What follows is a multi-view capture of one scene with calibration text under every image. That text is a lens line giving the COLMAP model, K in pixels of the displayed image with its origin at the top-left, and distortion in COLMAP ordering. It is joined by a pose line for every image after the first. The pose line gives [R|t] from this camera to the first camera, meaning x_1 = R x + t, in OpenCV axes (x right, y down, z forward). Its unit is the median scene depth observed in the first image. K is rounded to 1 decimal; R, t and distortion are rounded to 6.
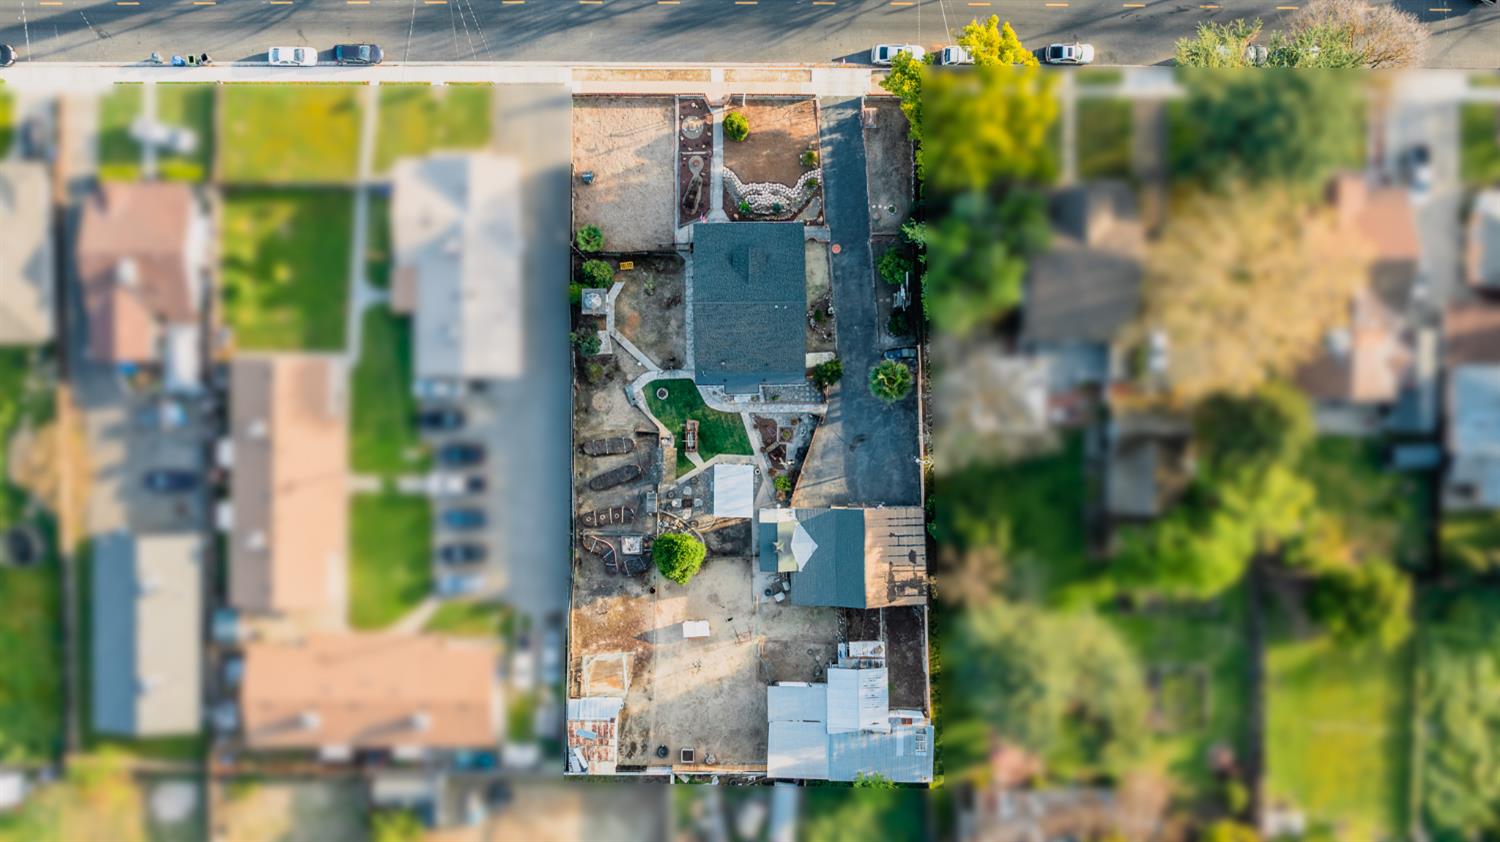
lens RADIAL K [[1061.8, 0, 754.1], [0, 1061.8, 415.4], [0, 0, 1]] dist [-0.023029, 0.008581]
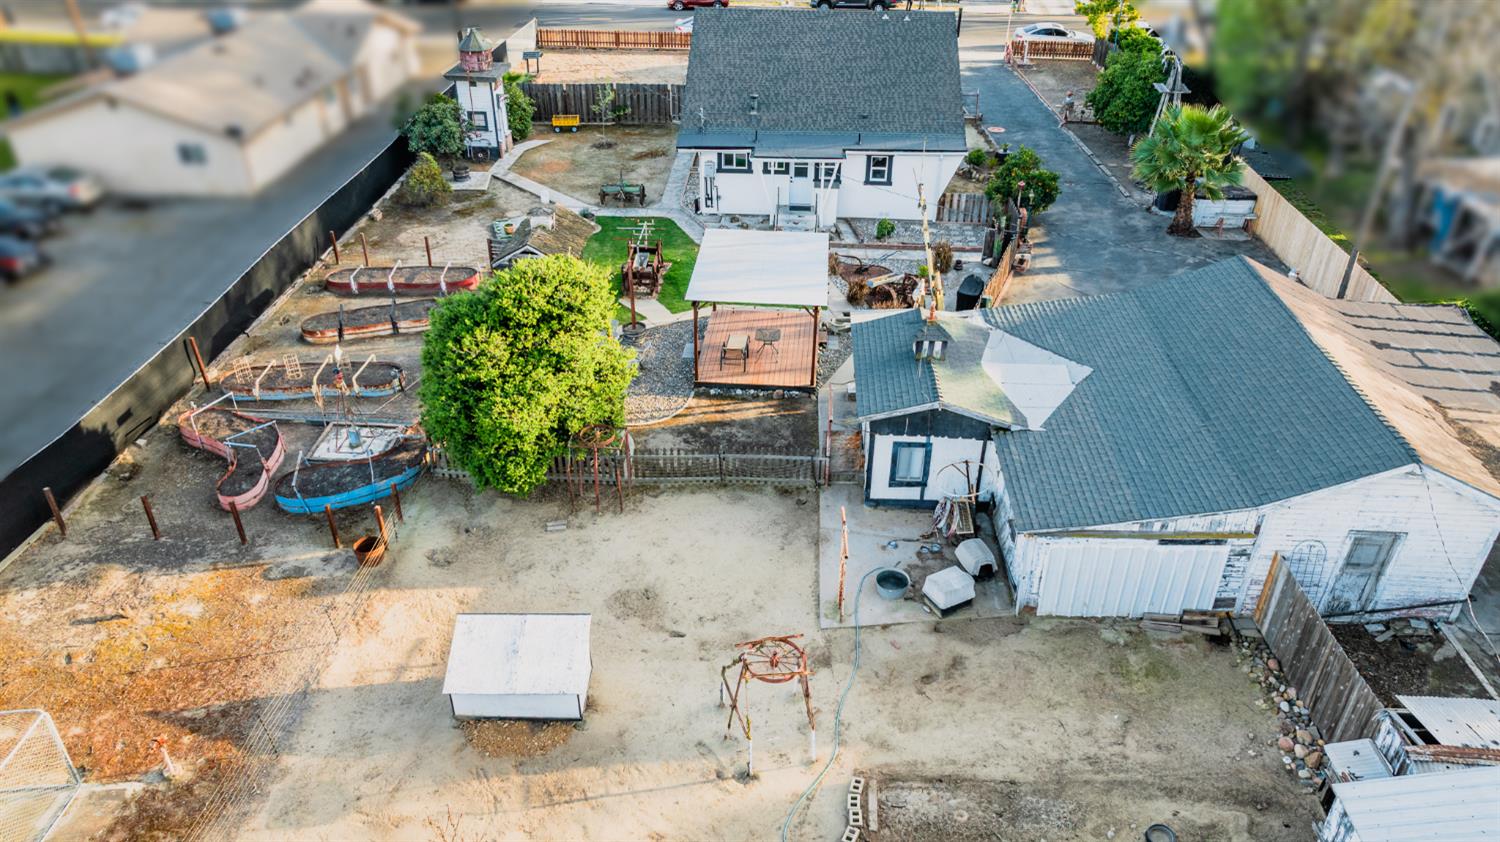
lens RADIAL K [[1061.8, 0, 745.5], [0, 1061.8, 424.5], [0, 0, 1]] dist [-0.023029, 0.008581]
pose [[0.997695, 0.040162, -0.054689, -0.005900], [-0.067556, 0.512851, -0.855815, 0.337458], [-0.006324, 0.857538, 0.514383, 0.864632]]
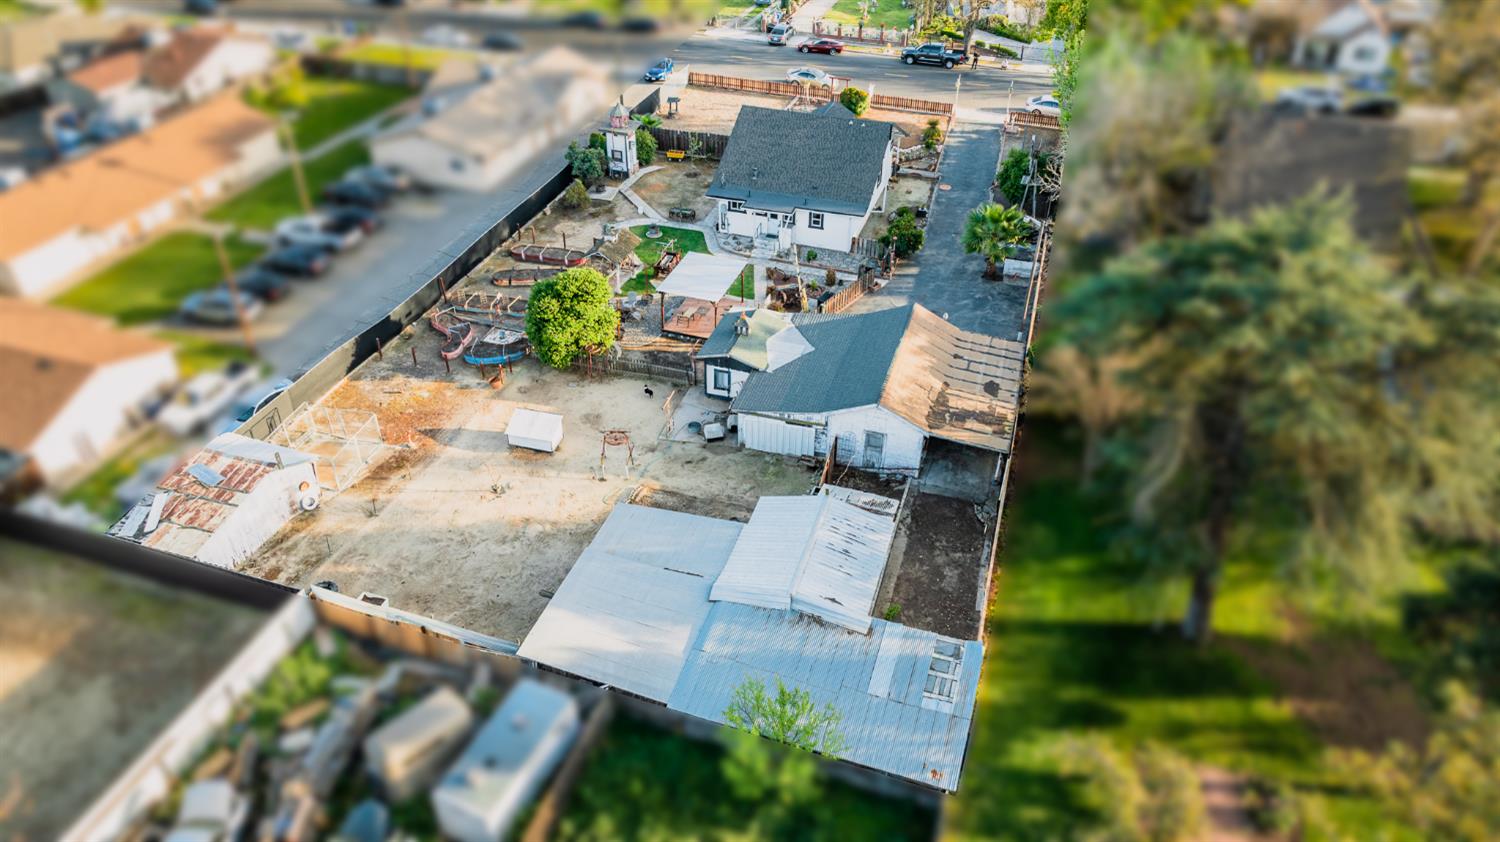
lens RADIAL K [[1061.8, 0, 741.6], [0, 1061.8, 423.7], [0, 0, 1]] dist [-0.023029, 0.008581]
pose [[0.946242, 0.194189, -0.258682, 0.166157], [-0.323277, 0.540980, -0.776423, 0.555190], [-0.010831, 0.818310, 0.574675, 0.708482]]
